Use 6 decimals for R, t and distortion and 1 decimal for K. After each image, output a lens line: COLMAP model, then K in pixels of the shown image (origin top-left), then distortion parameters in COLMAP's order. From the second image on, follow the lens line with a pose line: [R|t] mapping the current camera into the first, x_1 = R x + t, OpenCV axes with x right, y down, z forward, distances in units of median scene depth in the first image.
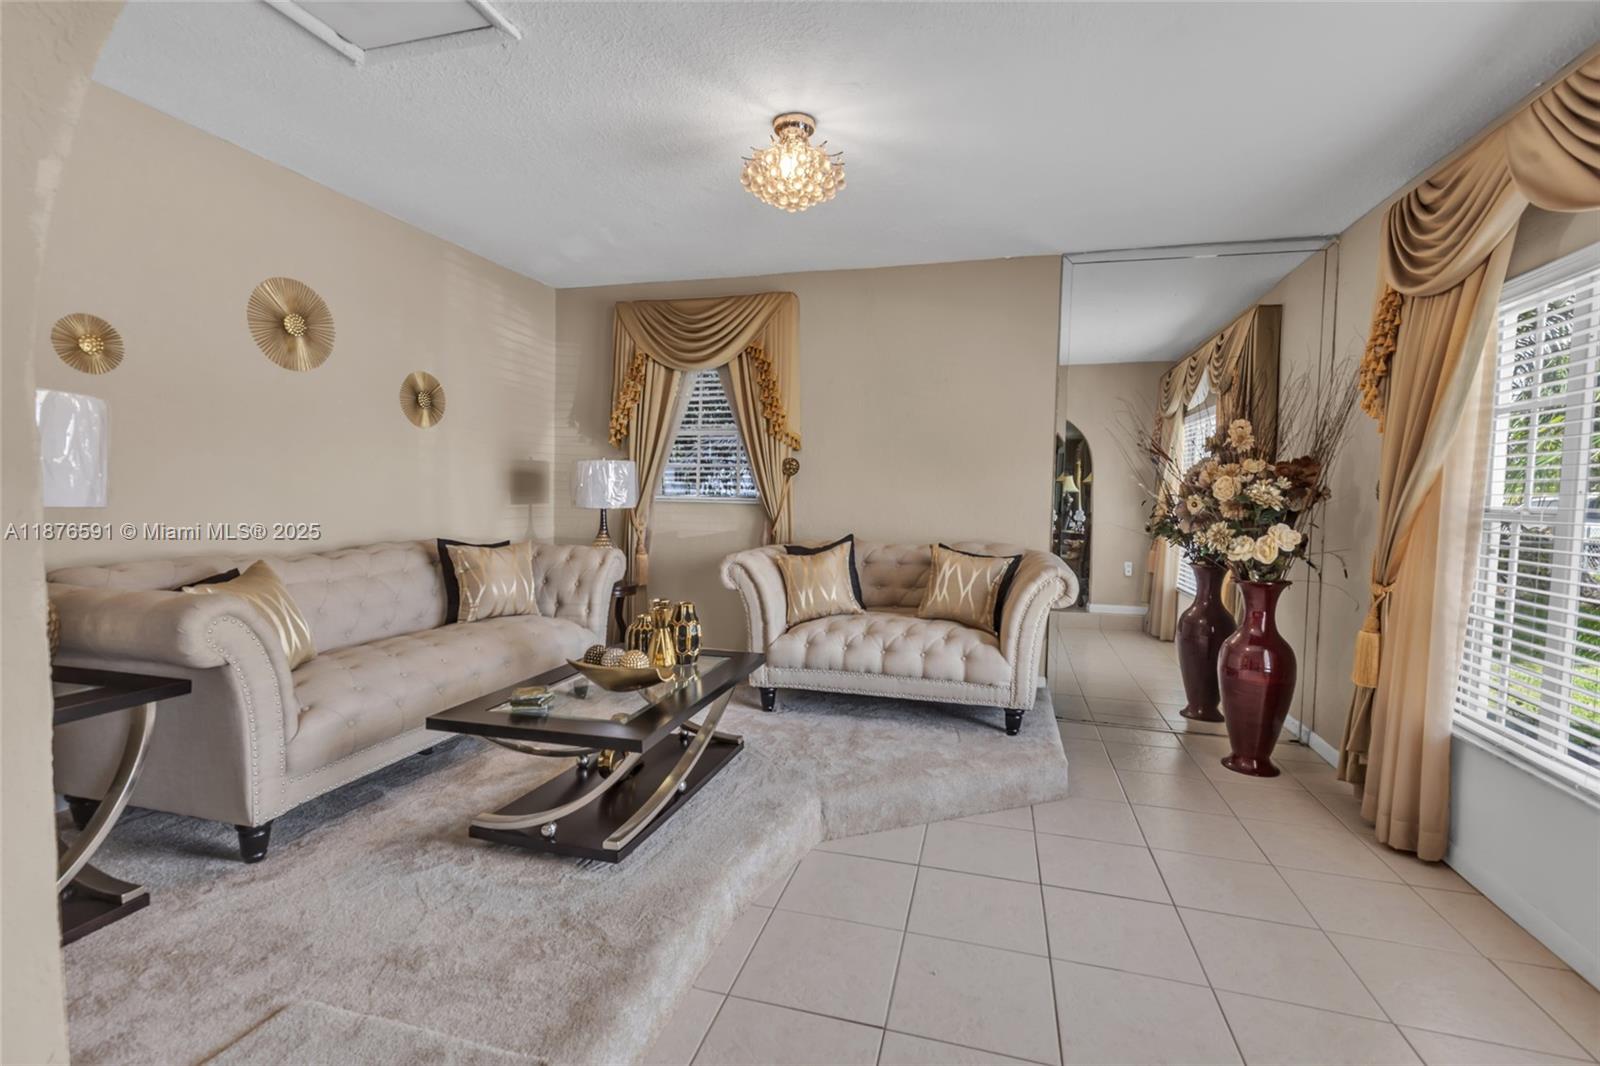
lens RADIAL K [[742.0, 0, 796.2], [0, 742.0, 533.5], [0, 0, 1]] dist [0.018810, 0.000438]
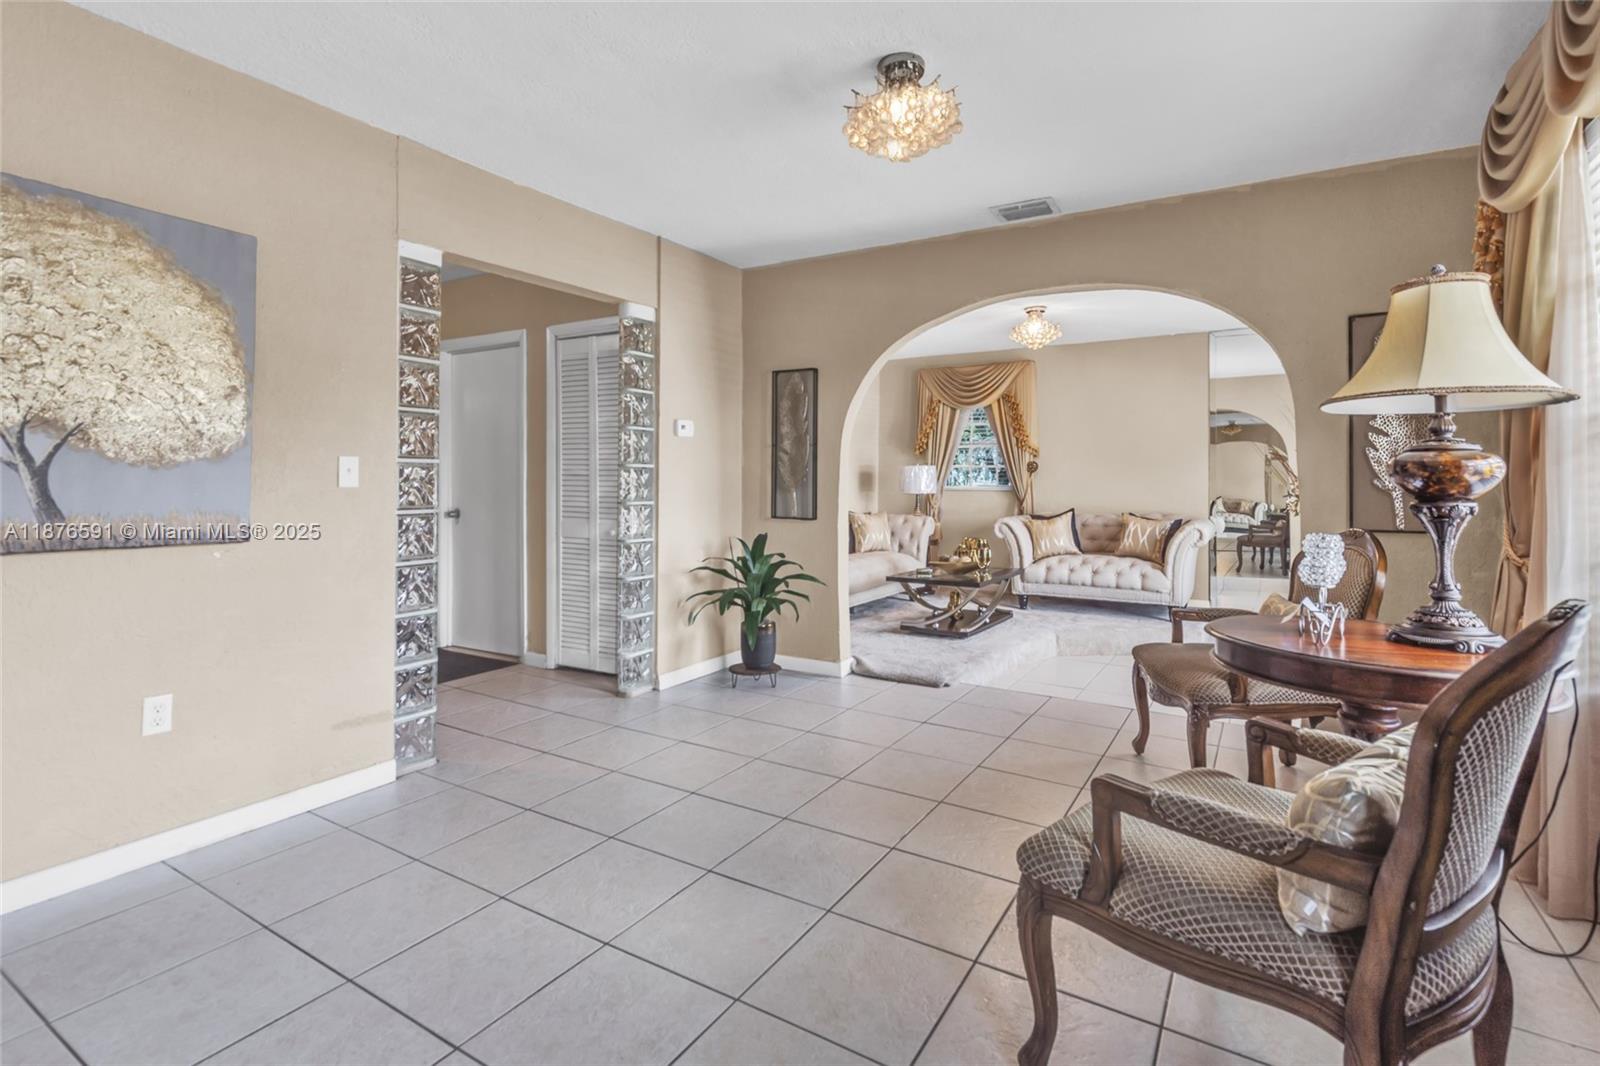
lens RADIAL K [[742.0, 0, 814.5], [0, 742.0, 468.0], [0, 0, 1]] dist [0.018810, 0.000438]
pose [[0.961916, -0.017817, -0.272765, -0.026876], [-0.003452, 0.997002, -0.077297, 0.045636], [0.273324, 0.075295, 0.958971, -0.803232]]
